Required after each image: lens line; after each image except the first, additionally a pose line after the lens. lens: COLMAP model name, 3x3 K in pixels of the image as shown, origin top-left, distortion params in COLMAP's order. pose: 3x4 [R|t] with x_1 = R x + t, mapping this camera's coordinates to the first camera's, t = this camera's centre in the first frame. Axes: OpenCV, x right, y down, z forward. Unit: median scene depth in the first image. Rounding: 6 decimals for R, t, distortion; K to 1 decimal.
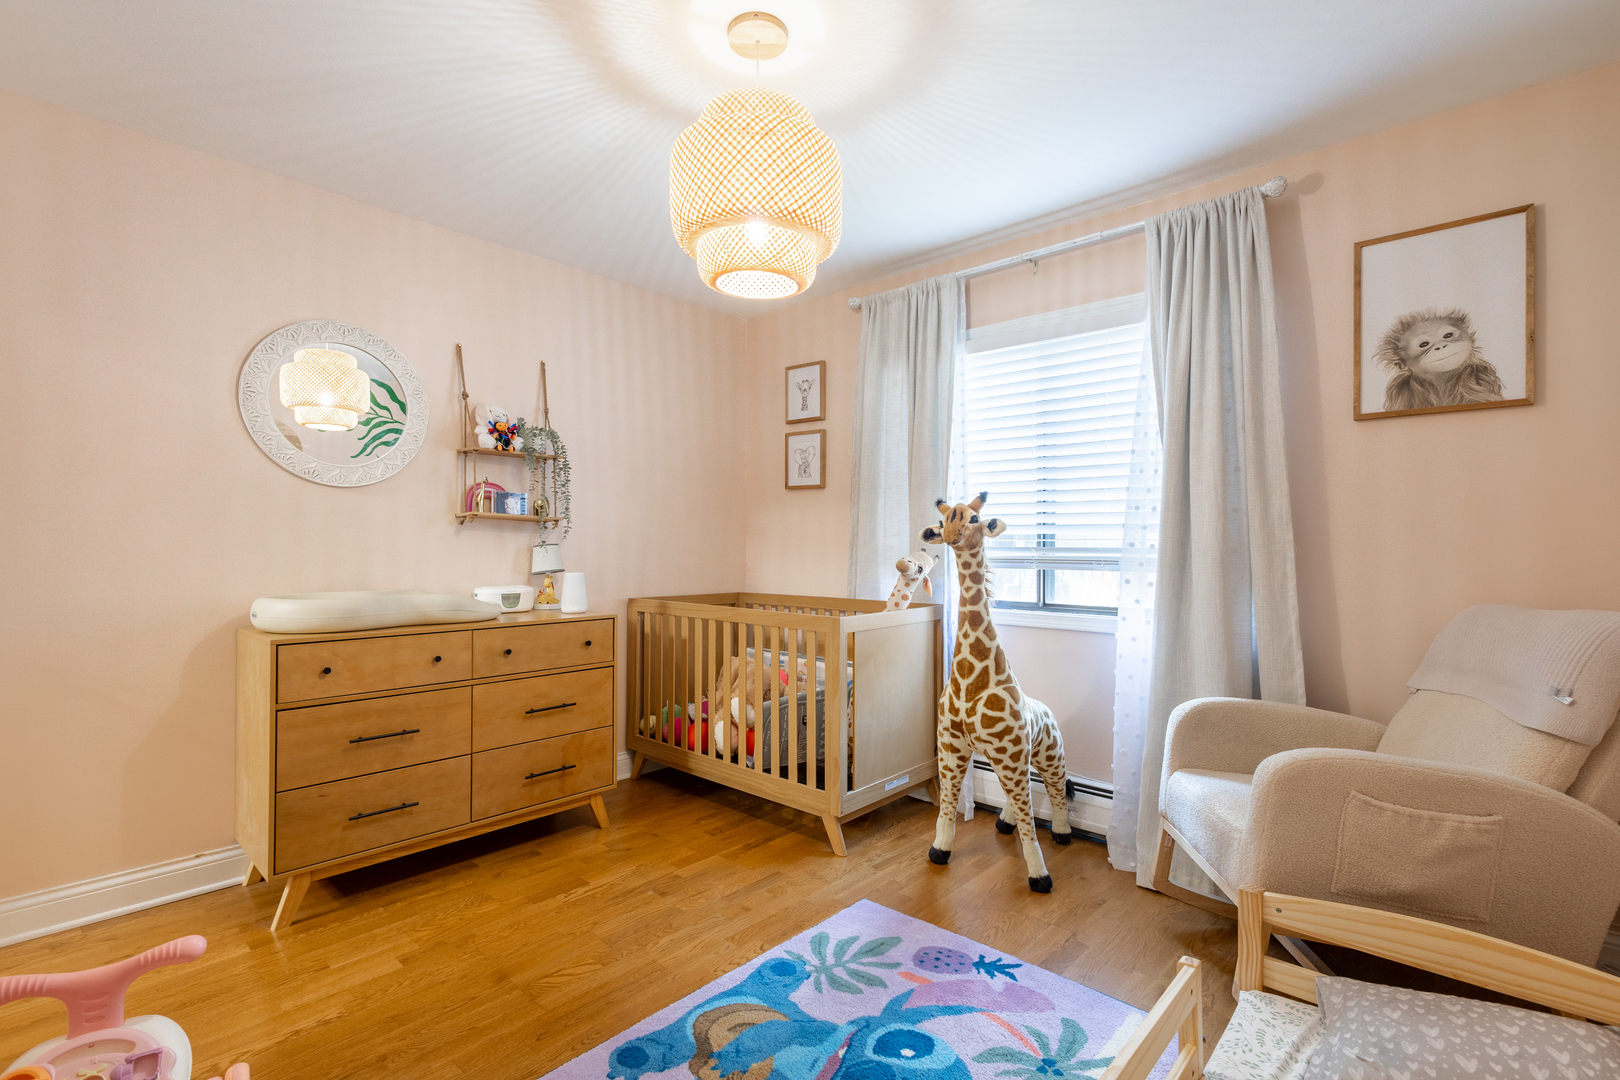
lens RADIAL K [[741.1, 0, 813.0], [0, 741.1, 541.7], [0, 0, 1]] dist [0.010148, -0.003753]
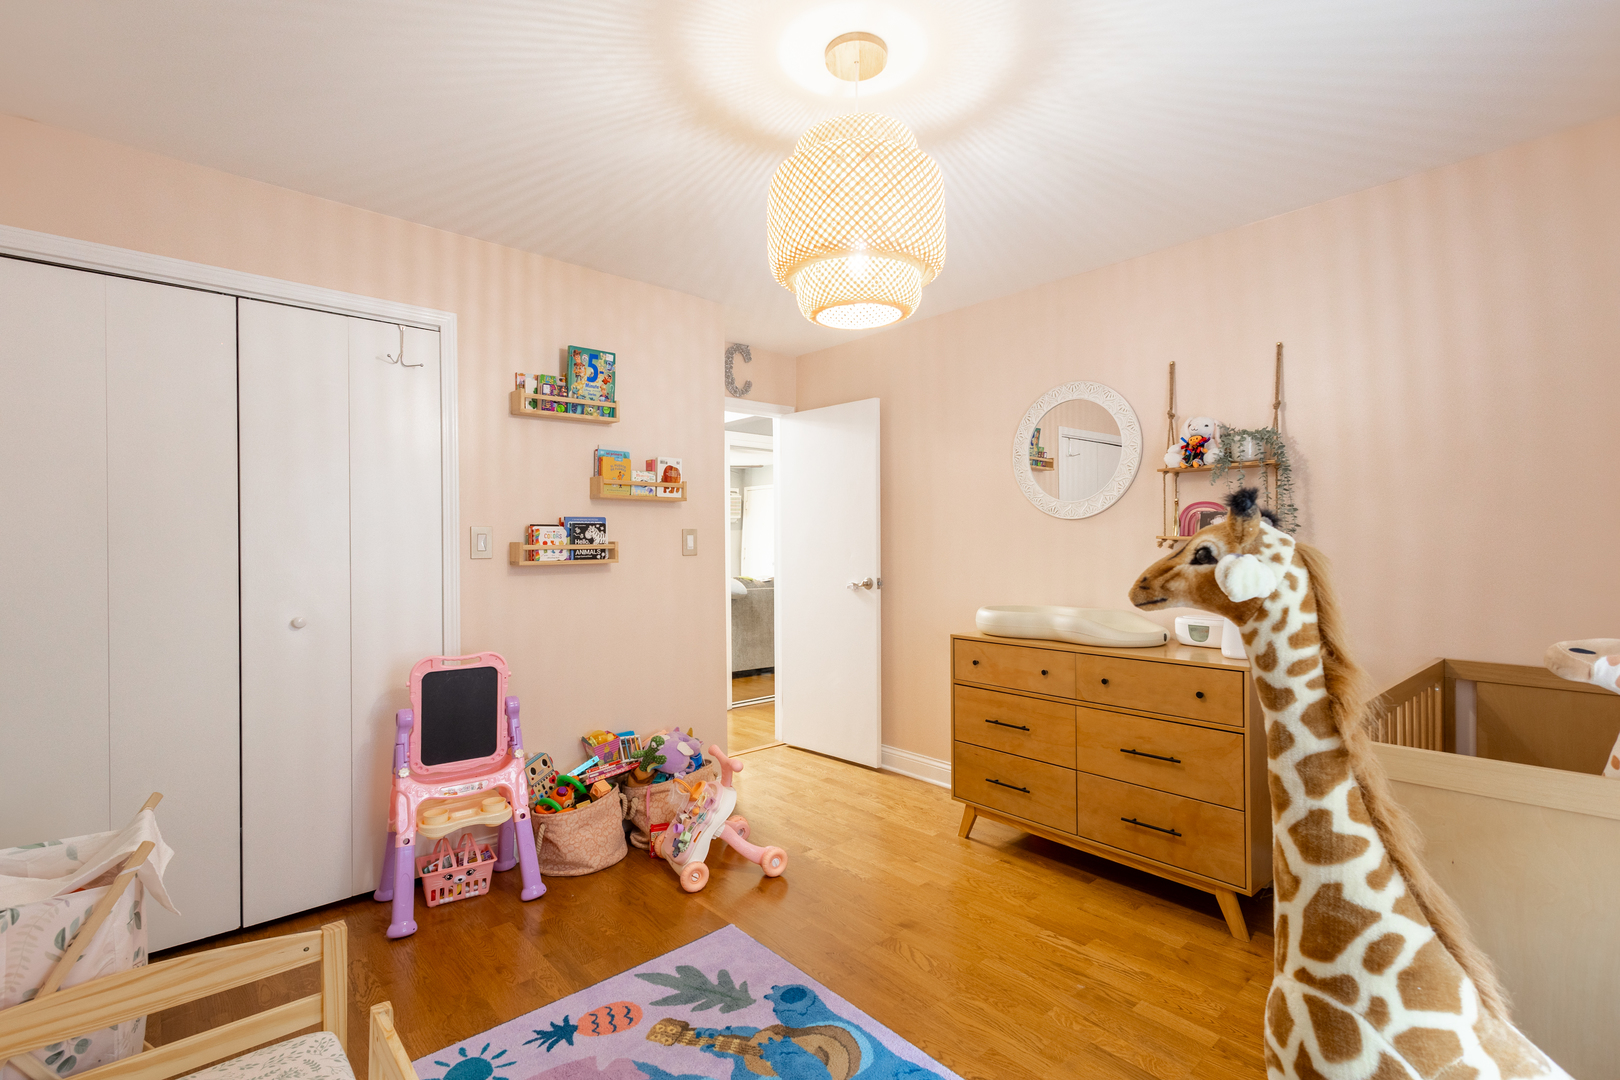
lens RADIAL K [[741.1, 0, 812.2], [0, 741.1, 542.2], [0, 0, 1]] dist [0.010148, -0.003753]
pose [[-0.111307, -0.006809, -0.993763, 0.654614], [0.012004, 0.999894, -0.008195, -0.035111], [0.993714, -0.012841, -0.111214, 0.776935]]
